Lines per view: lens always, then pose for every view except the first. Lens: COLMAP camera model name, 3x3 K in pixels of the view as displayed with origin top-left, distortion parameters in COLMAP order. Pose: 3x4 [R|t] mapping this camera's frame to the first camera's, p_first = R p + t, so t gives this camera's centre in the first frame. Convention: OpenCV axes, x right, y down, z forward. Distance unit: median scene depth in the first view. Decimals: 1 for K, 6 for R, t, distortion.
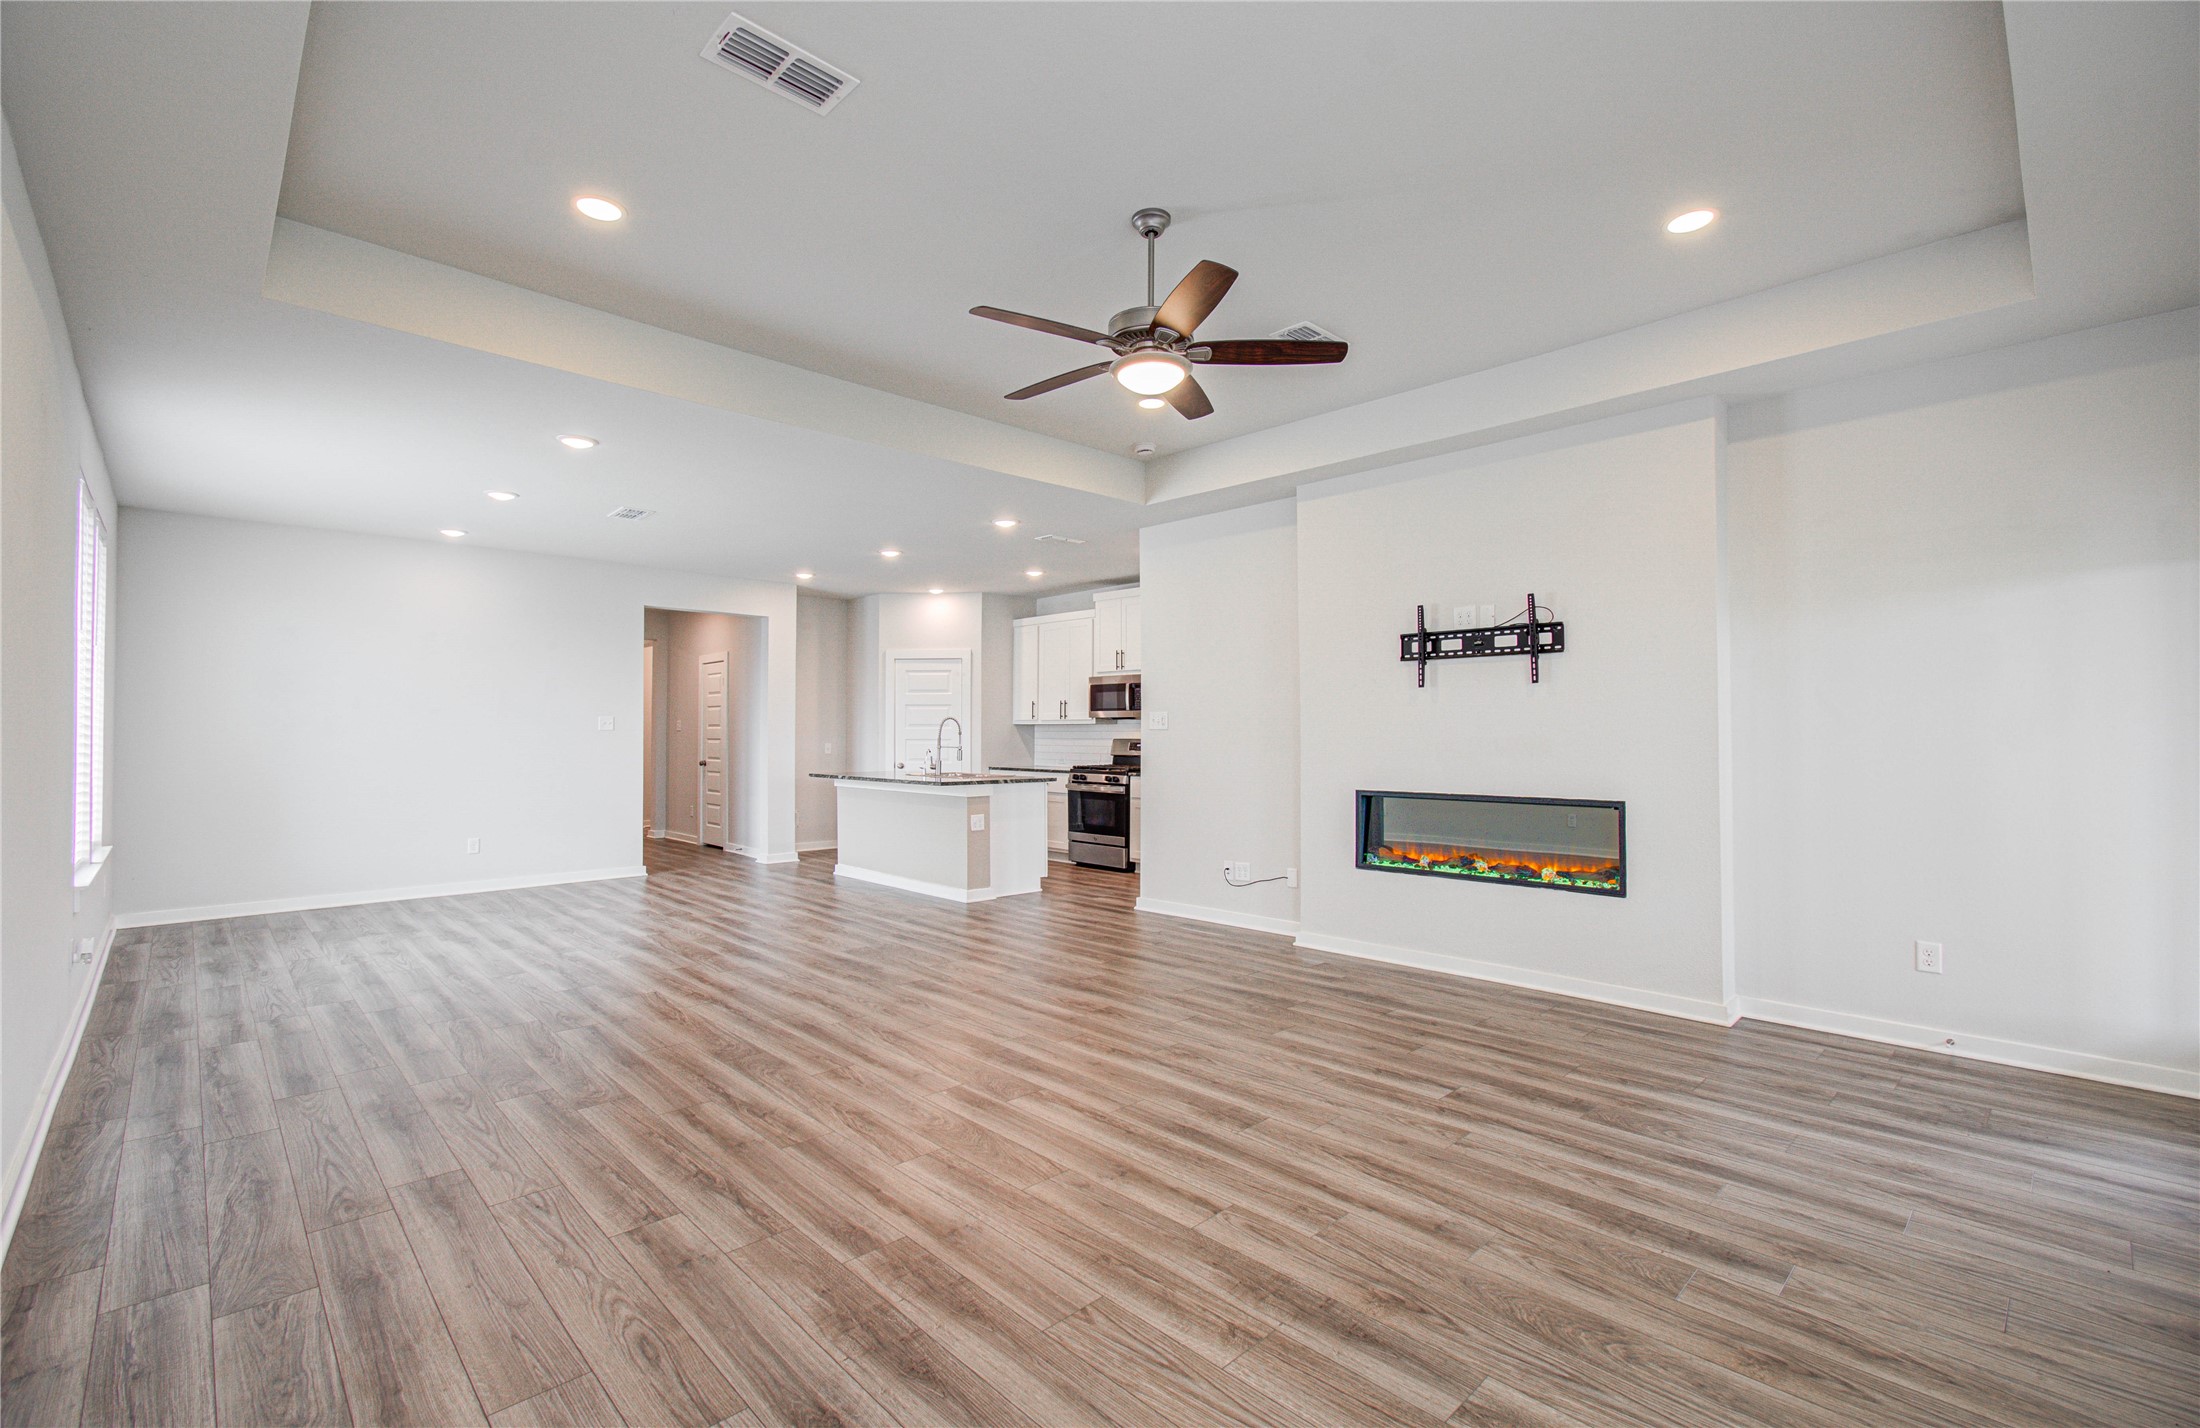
lens RADIAL K [[952.8, 0, 1092.9], [0, 952.8, 734.1], [0, 0, 1]] dist [-0.001778, 0.000414]
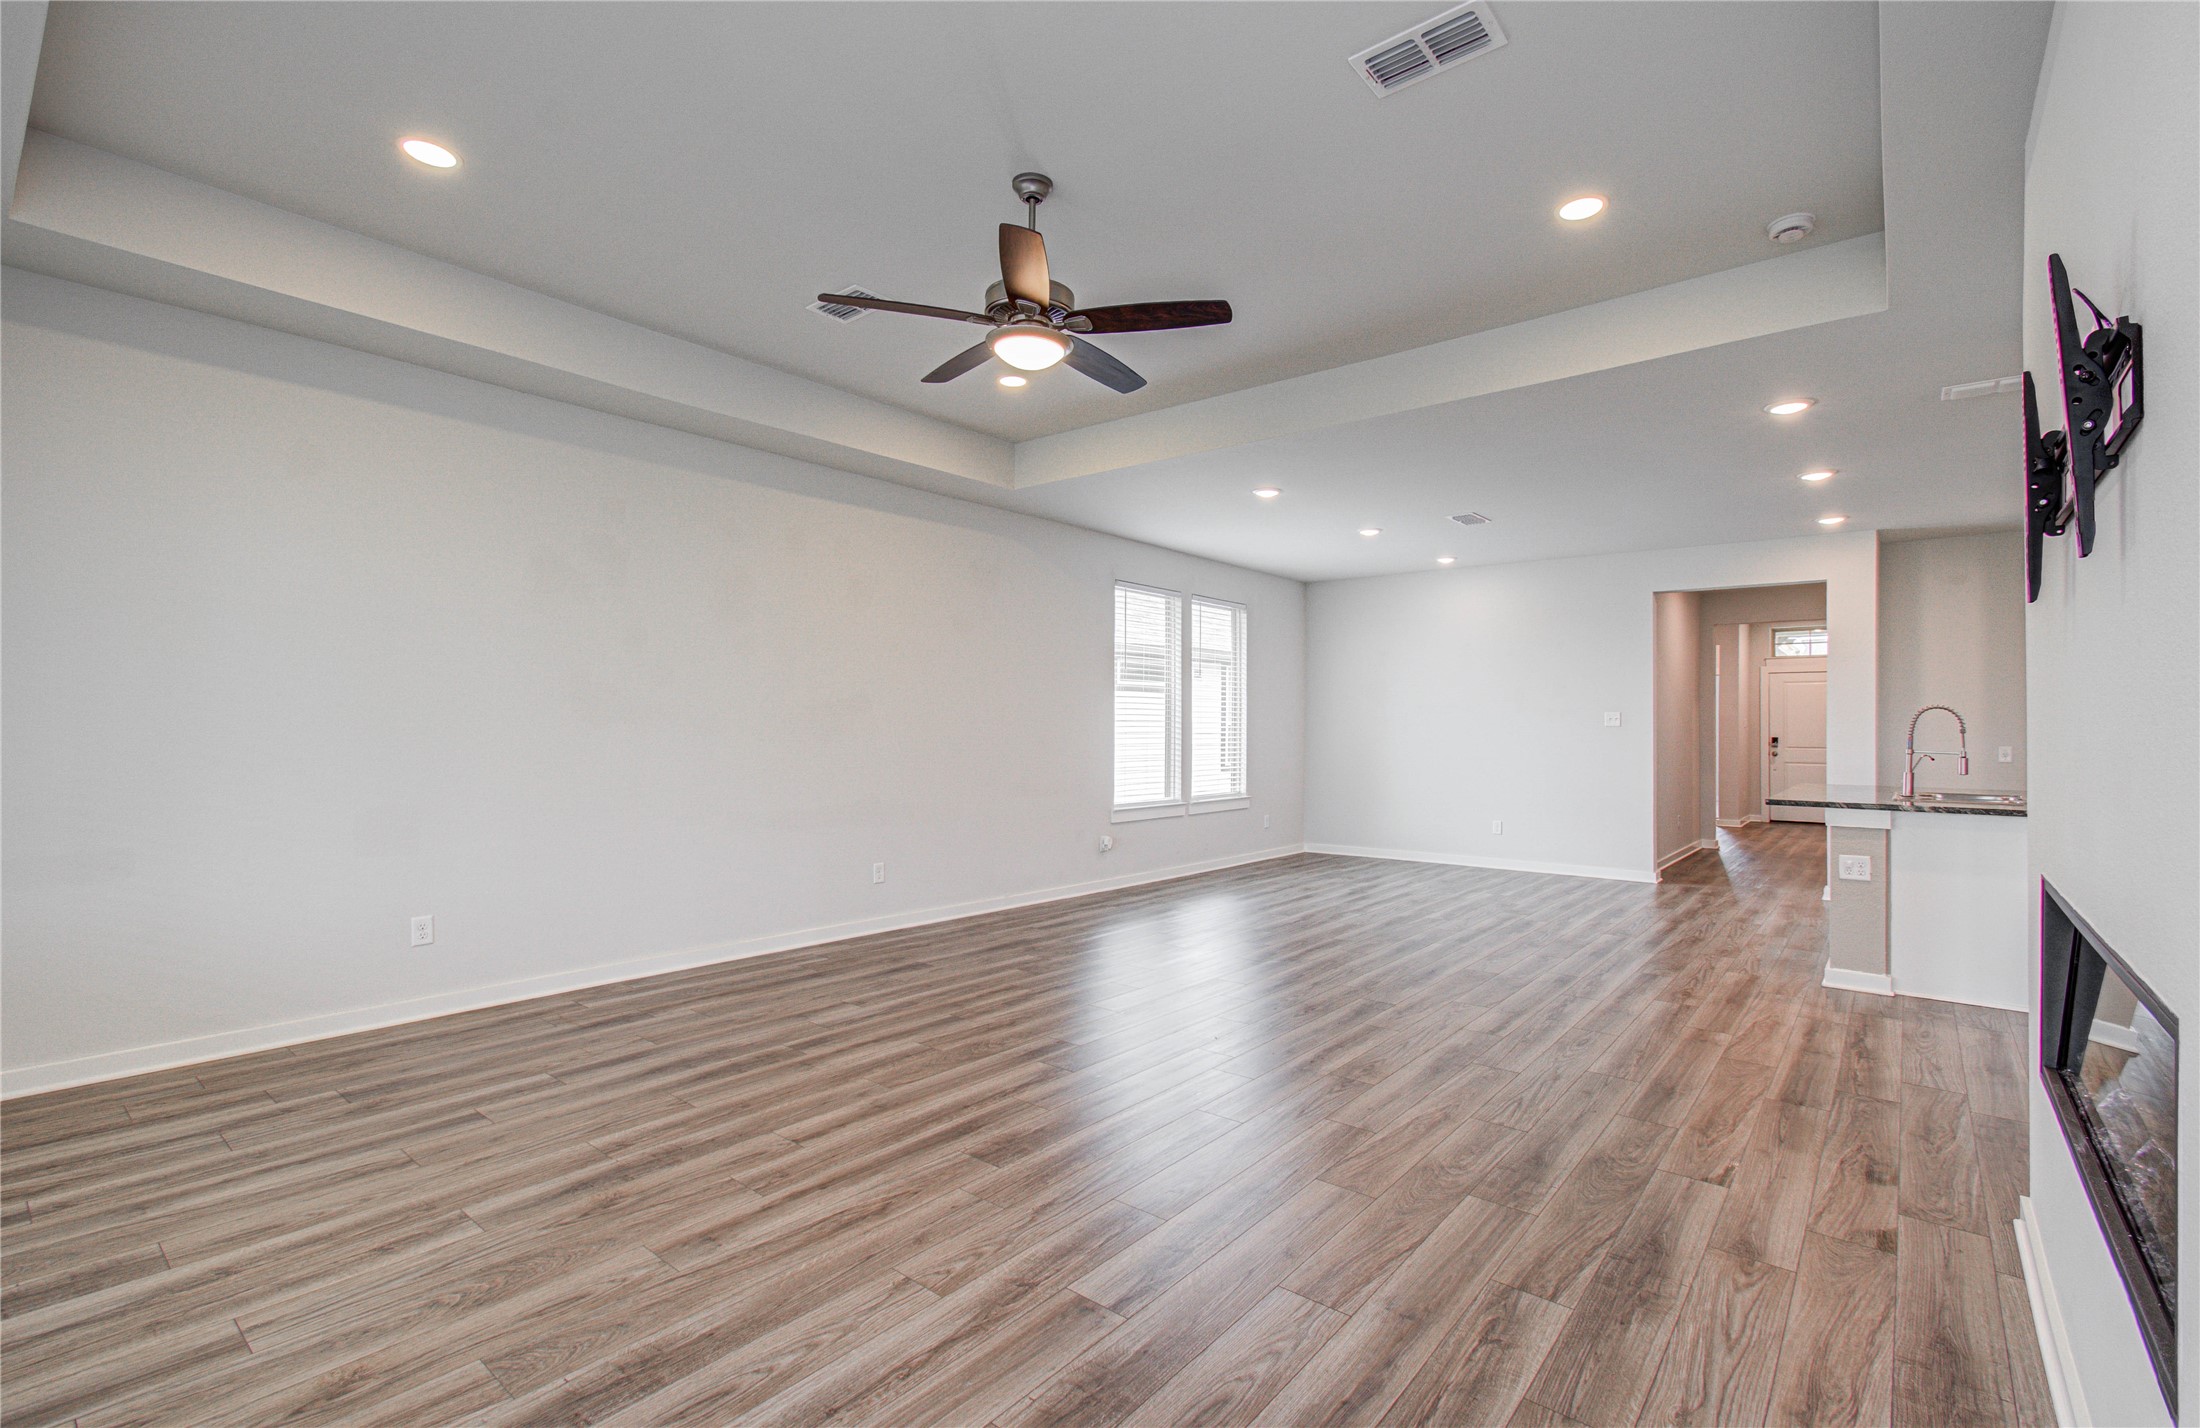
lens RADIAL K [[965.8, 0, 1134.1], [0, 965.8, 763.1], [0, 0, 1]] dist [-0.003251, -0.000333]
pose [[0.131263, 0.036129, -0.990689, 0.714879], [-0.006988, 0.999345, 0.035519, 0.002793], [0.991323, 0.002261, 0.131429, 0.680927]]
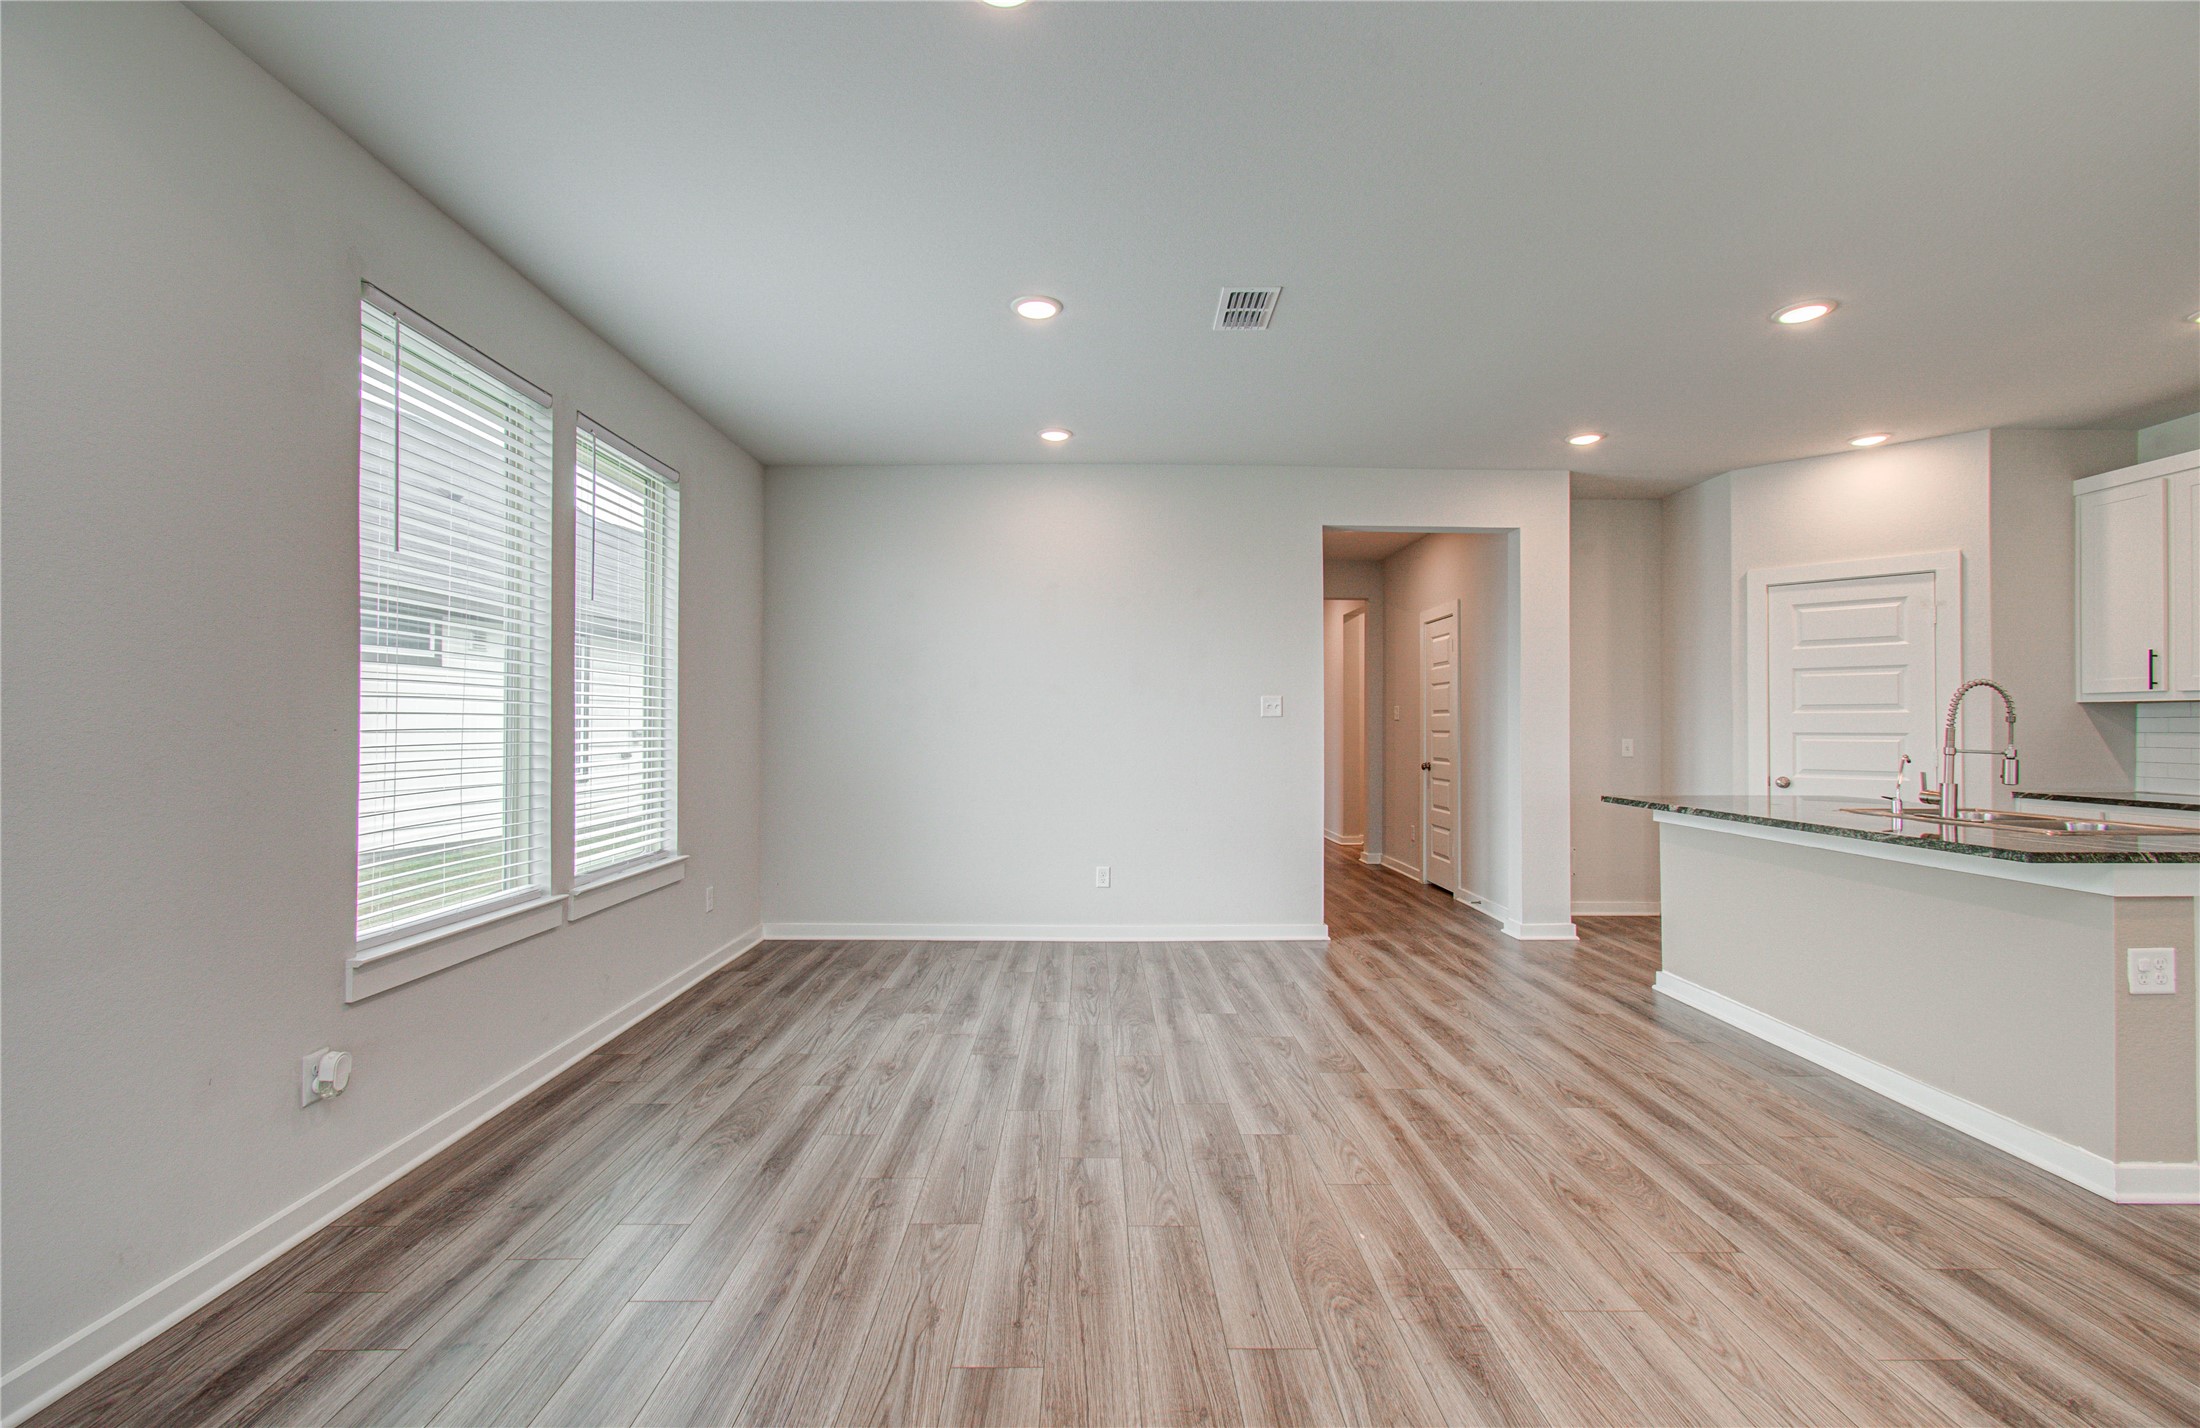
lens RADIAL K [[946.9, 0, 1085.6], [0, 946.9, 719.5], [0, 0, 1]] dist [-0.003041, -0.000513]
pose [[0.720740, -0.004247, -0.693192, -0.254724], [-0.003414, 0.999947, -0.009676, 0.009159], [0.693197, 0.009341, 0.720688, 0.764650]]
